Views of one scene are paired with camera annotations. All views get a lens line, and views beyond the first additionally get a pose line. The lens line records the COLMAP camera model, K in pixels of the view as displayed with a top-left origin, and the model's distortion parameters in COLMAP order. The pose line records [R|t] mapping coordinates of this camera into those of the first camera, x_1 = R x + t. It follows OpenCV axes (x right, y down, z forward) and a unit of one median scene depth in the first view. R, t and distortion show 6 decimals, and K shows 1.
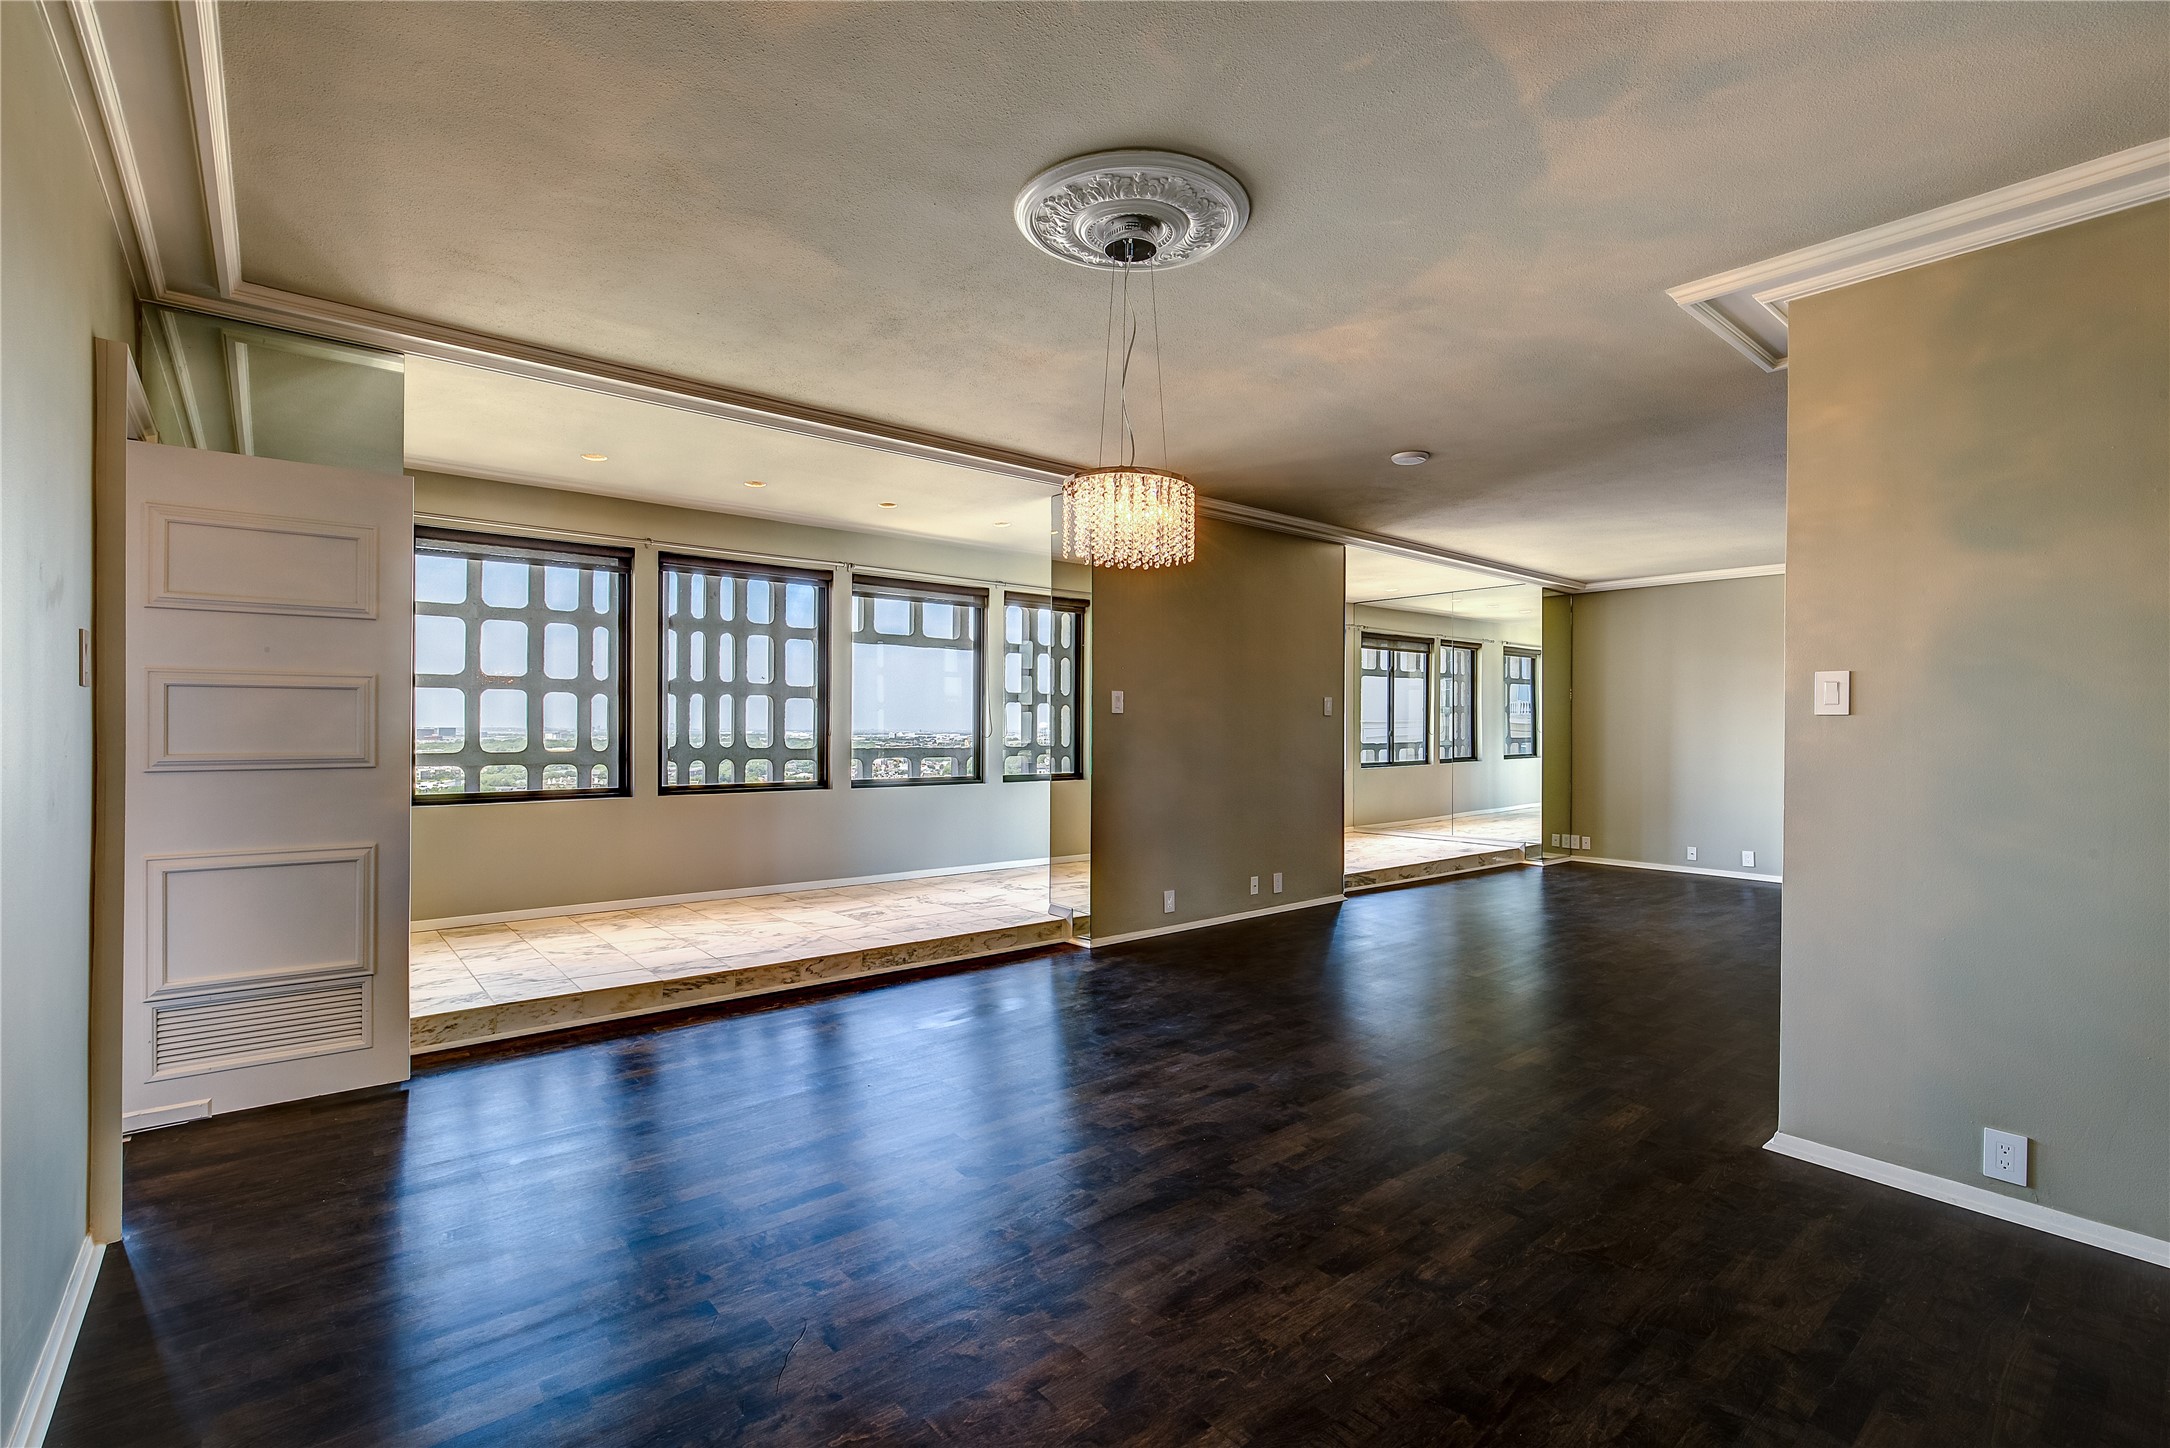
lens RADIAL K [[979.7, 0, 1081.6], [0, 979.7, 717.8], [0, 0, 1]] dist [0.001073, 0.001312]
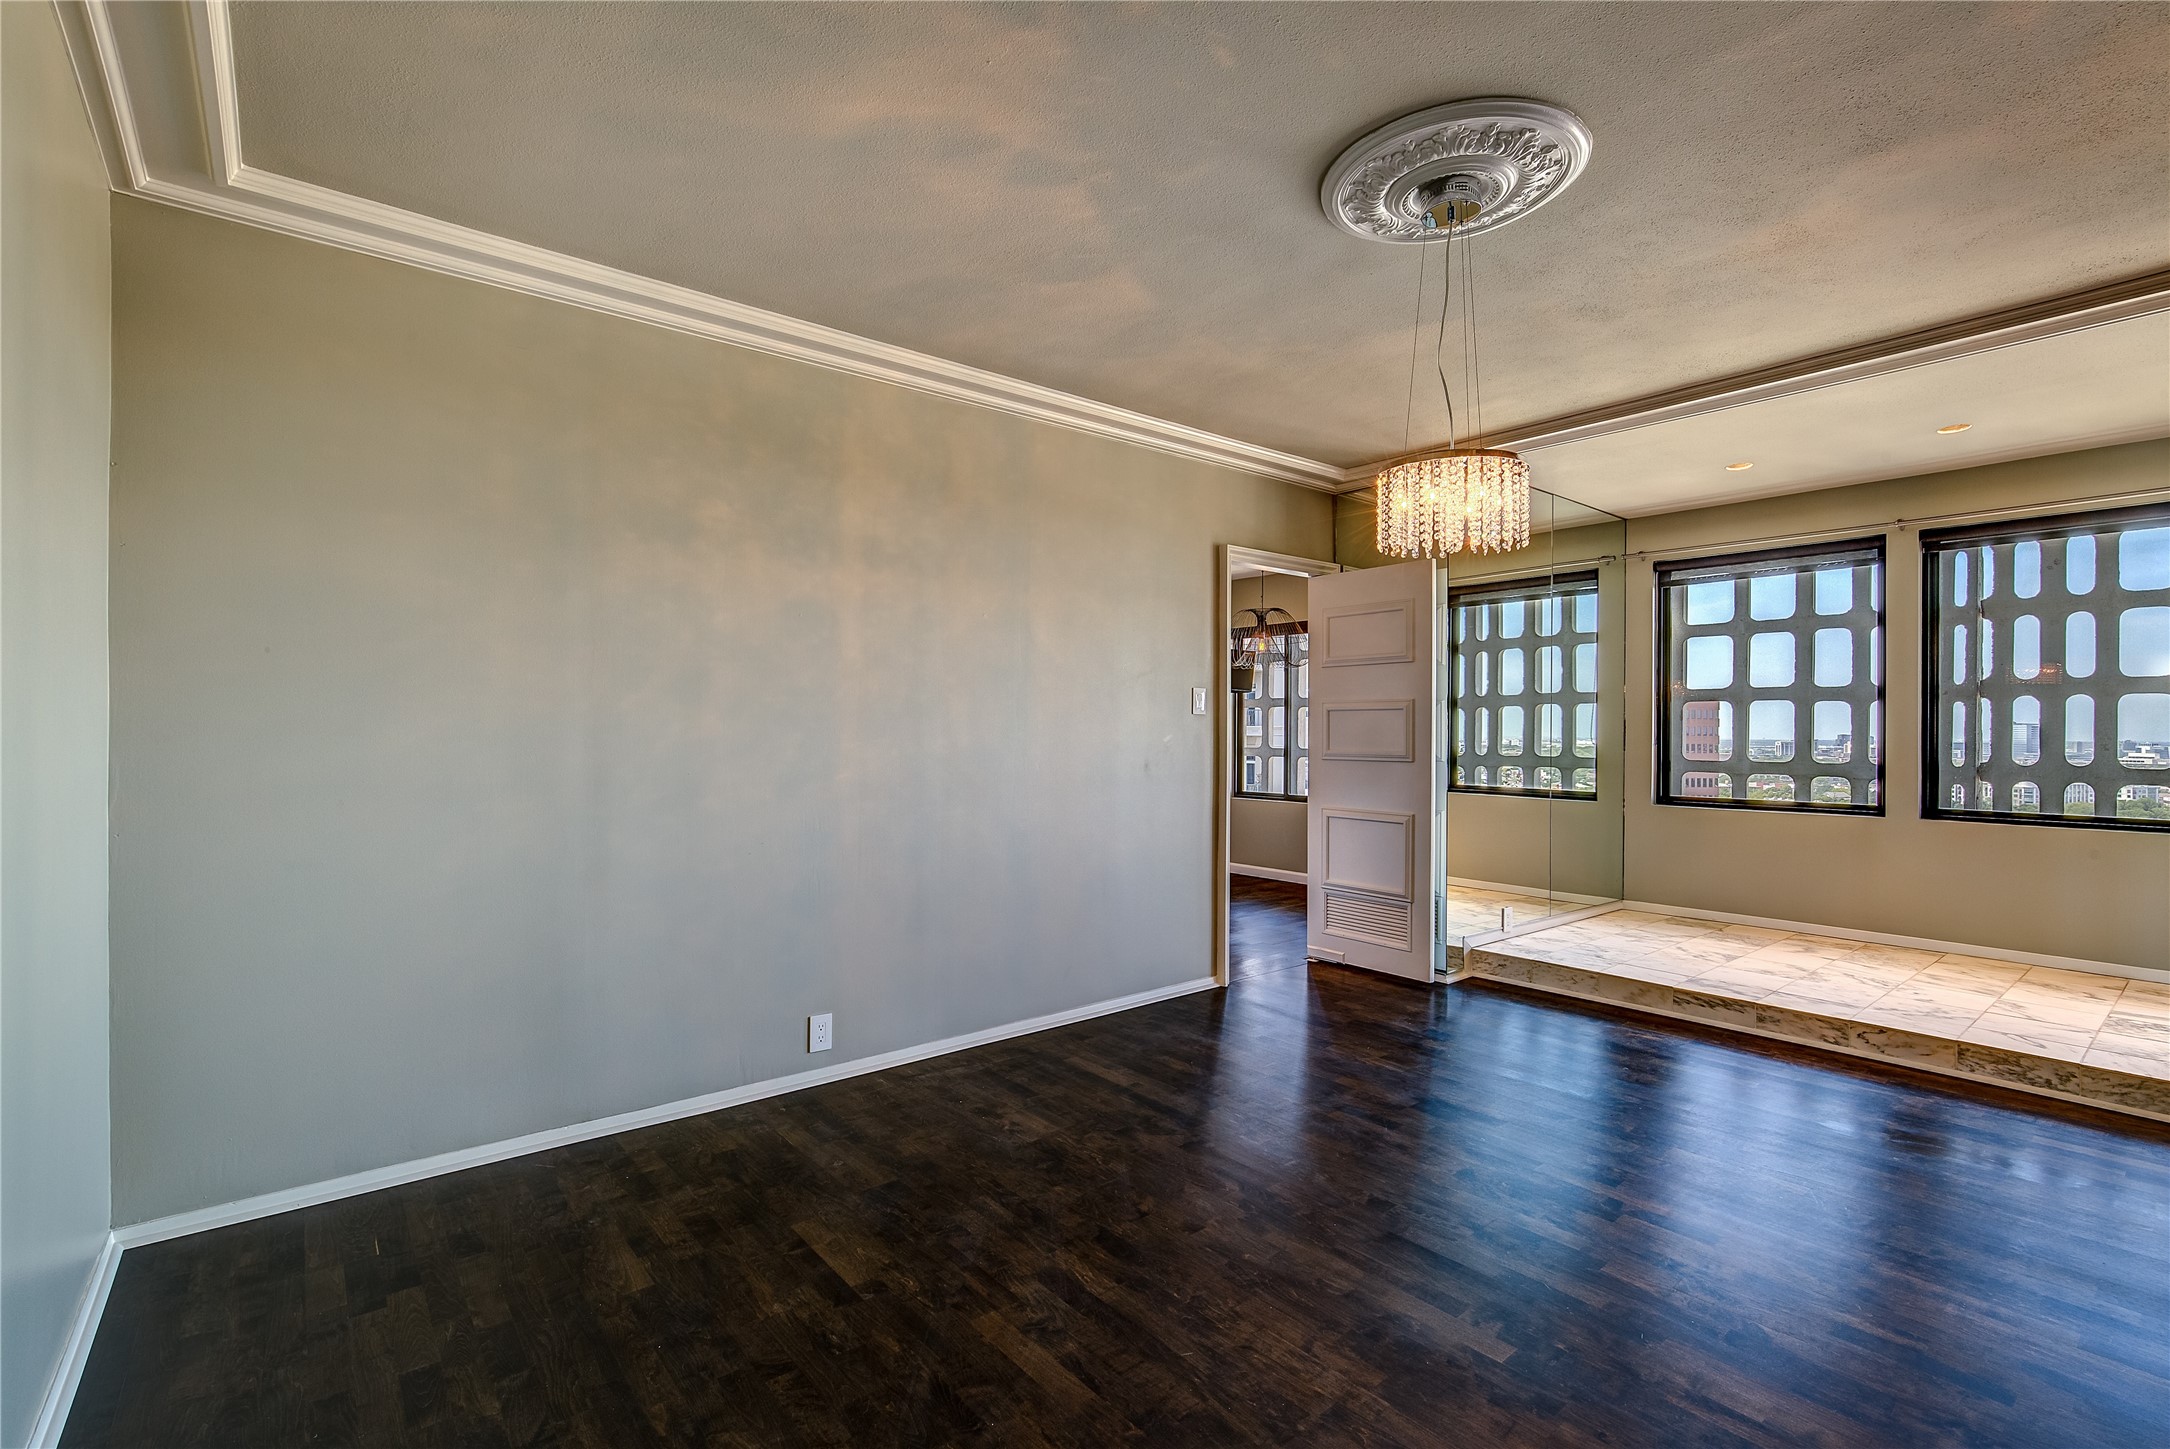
lens RADIAL K [[974.6, 0, 1087.8], [0, 974.6, 728.9], [0, 0, 1]] dist [-0.016251, 0.006817]
pose [[-0.005995, -0.005297, -0.999968, 0.519806], [0.005352, 0.999971, -0.005329, 0.003108], [0.999968, -0.005384, -0.005967, 0.361657]]
